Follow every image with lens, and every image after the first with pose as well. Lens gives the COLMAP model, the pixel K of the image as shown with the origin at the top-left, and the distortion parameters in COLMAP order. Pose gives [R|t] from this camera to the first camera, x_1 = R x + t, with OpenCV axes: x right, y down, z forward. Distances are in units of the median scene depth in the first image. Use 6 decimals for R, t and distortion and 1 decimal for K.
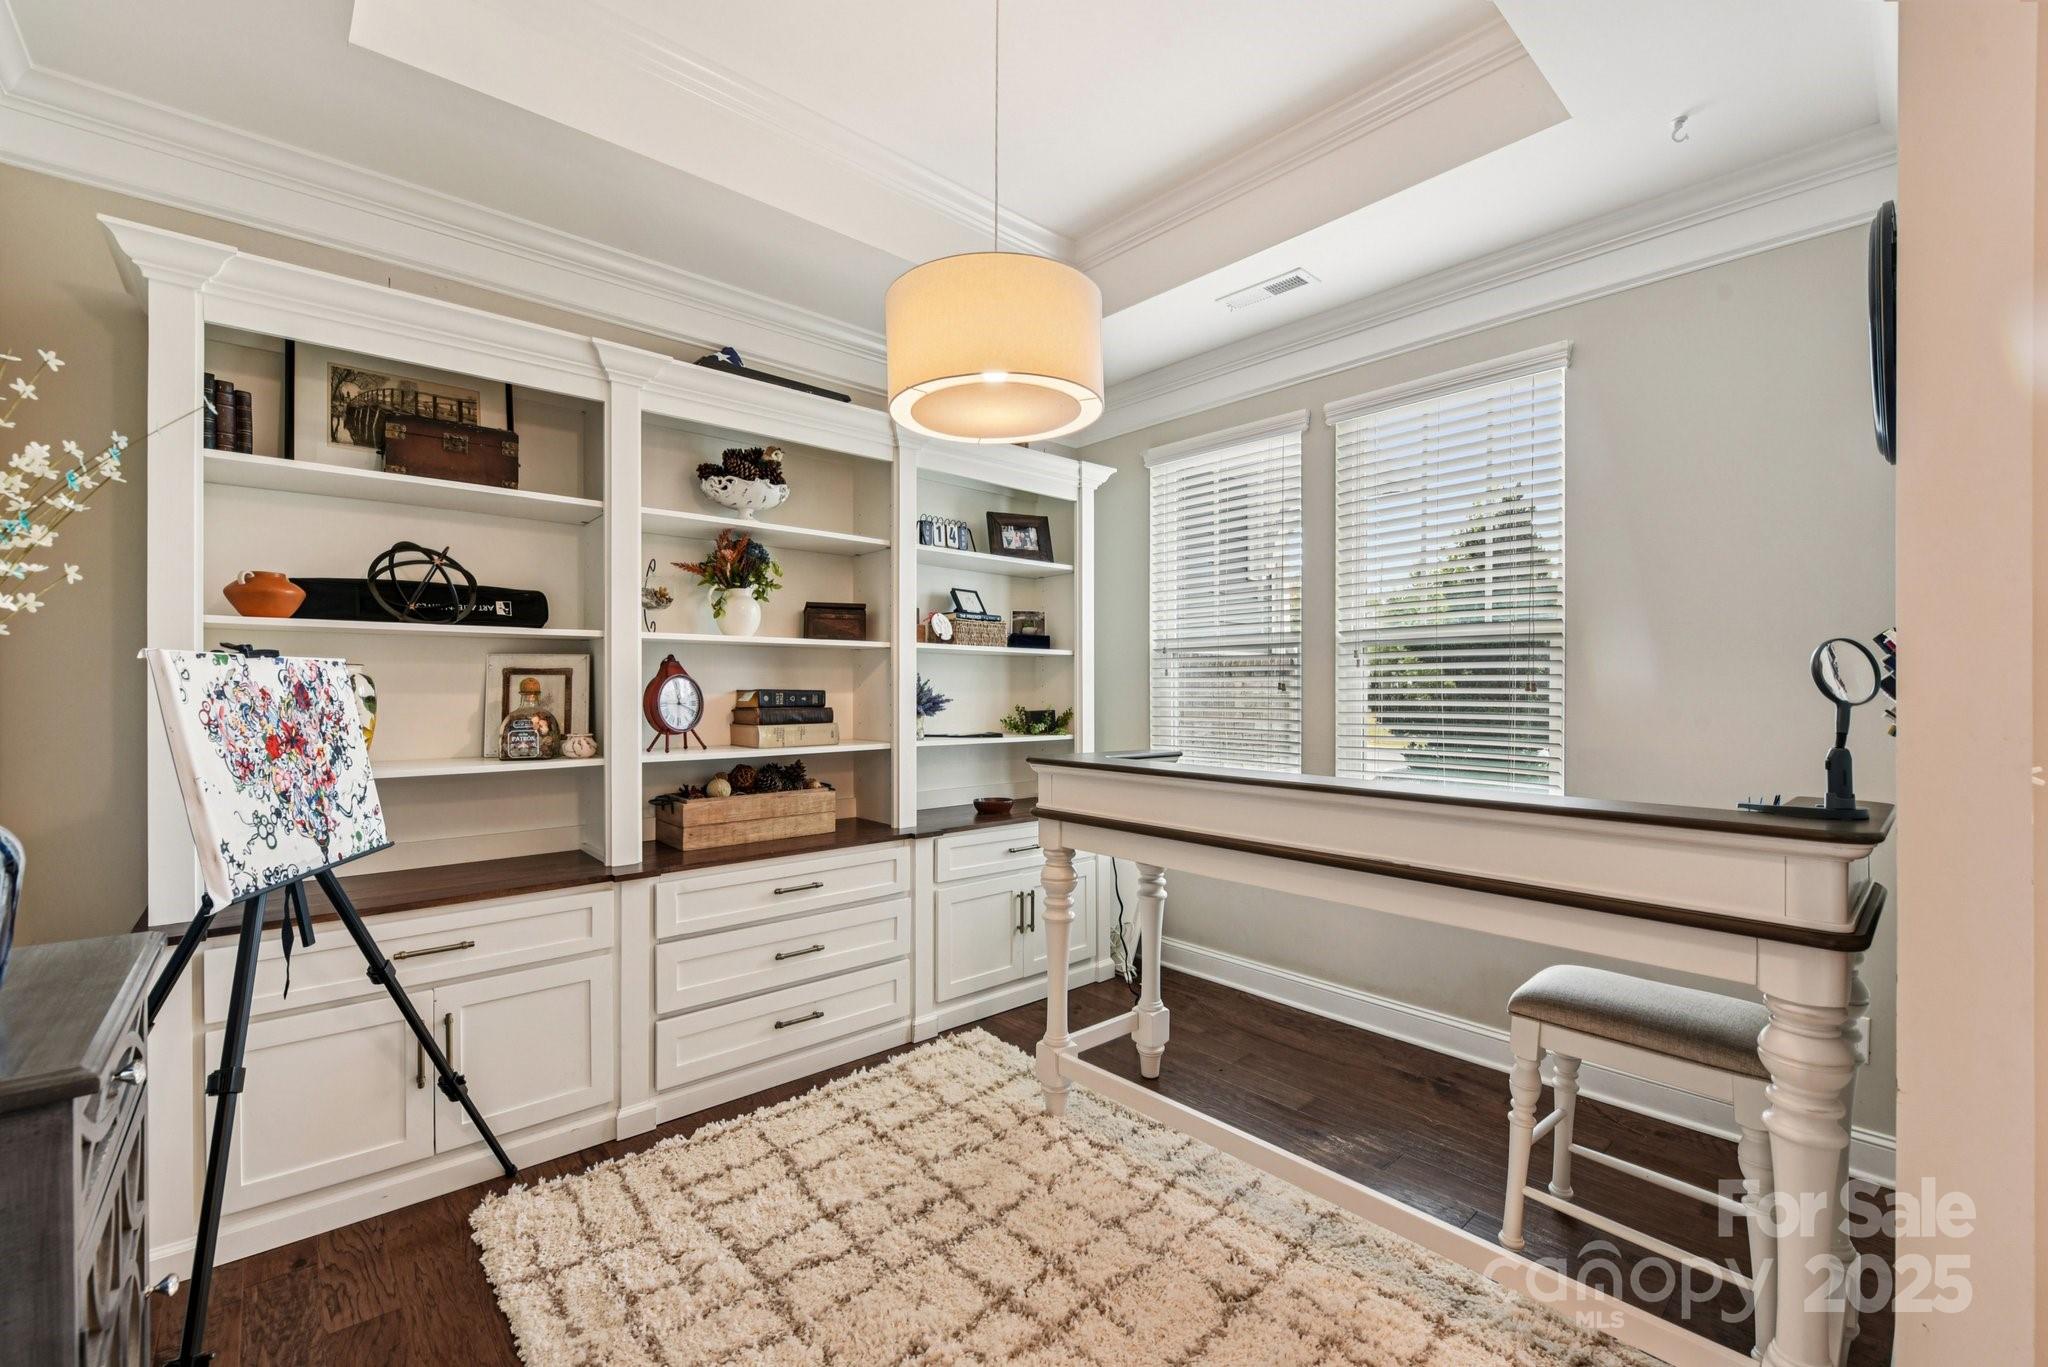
lens RADIAL K [[840.0, 0, 1024.0], [0, 840.0, 683.5], [0, 0, 1]] dist [-0.127049, -0.000032]
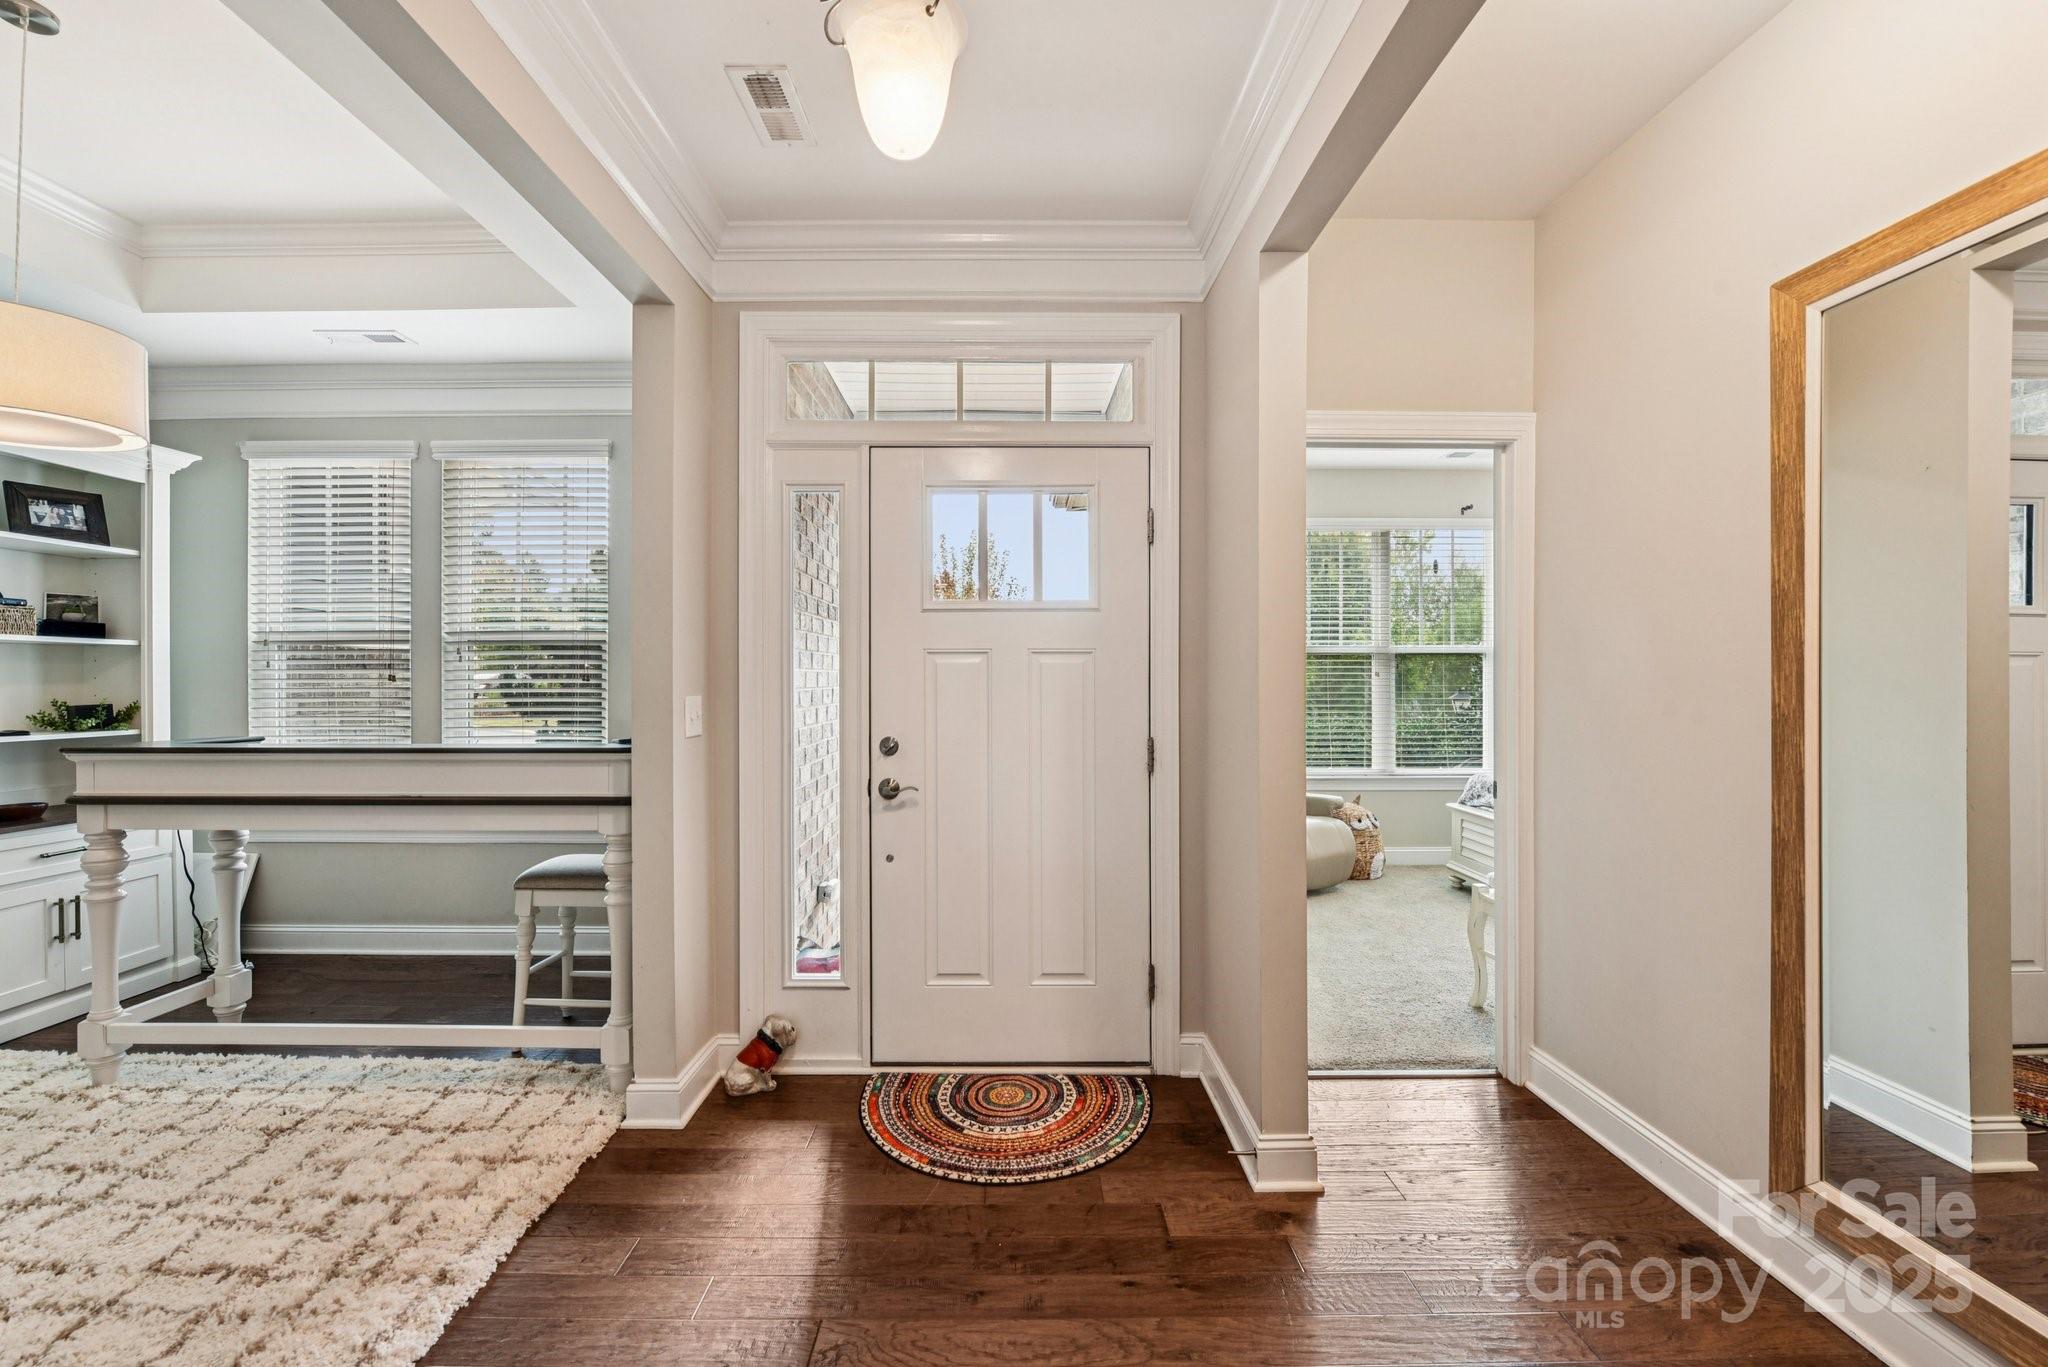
lens RADIAL K [[836.7, 0, 1020.3], [0, 836.7, 677.9], [0, 0, 1]] dist [-0.022456, -0.000919]
pose [[0.656400, -0.002548, 0.754409, 0.022813], [-0.000350, 0.999993, 0.003682, -0.001136], [-0.754413, -0.002680, 0.656394, -0.428995]]
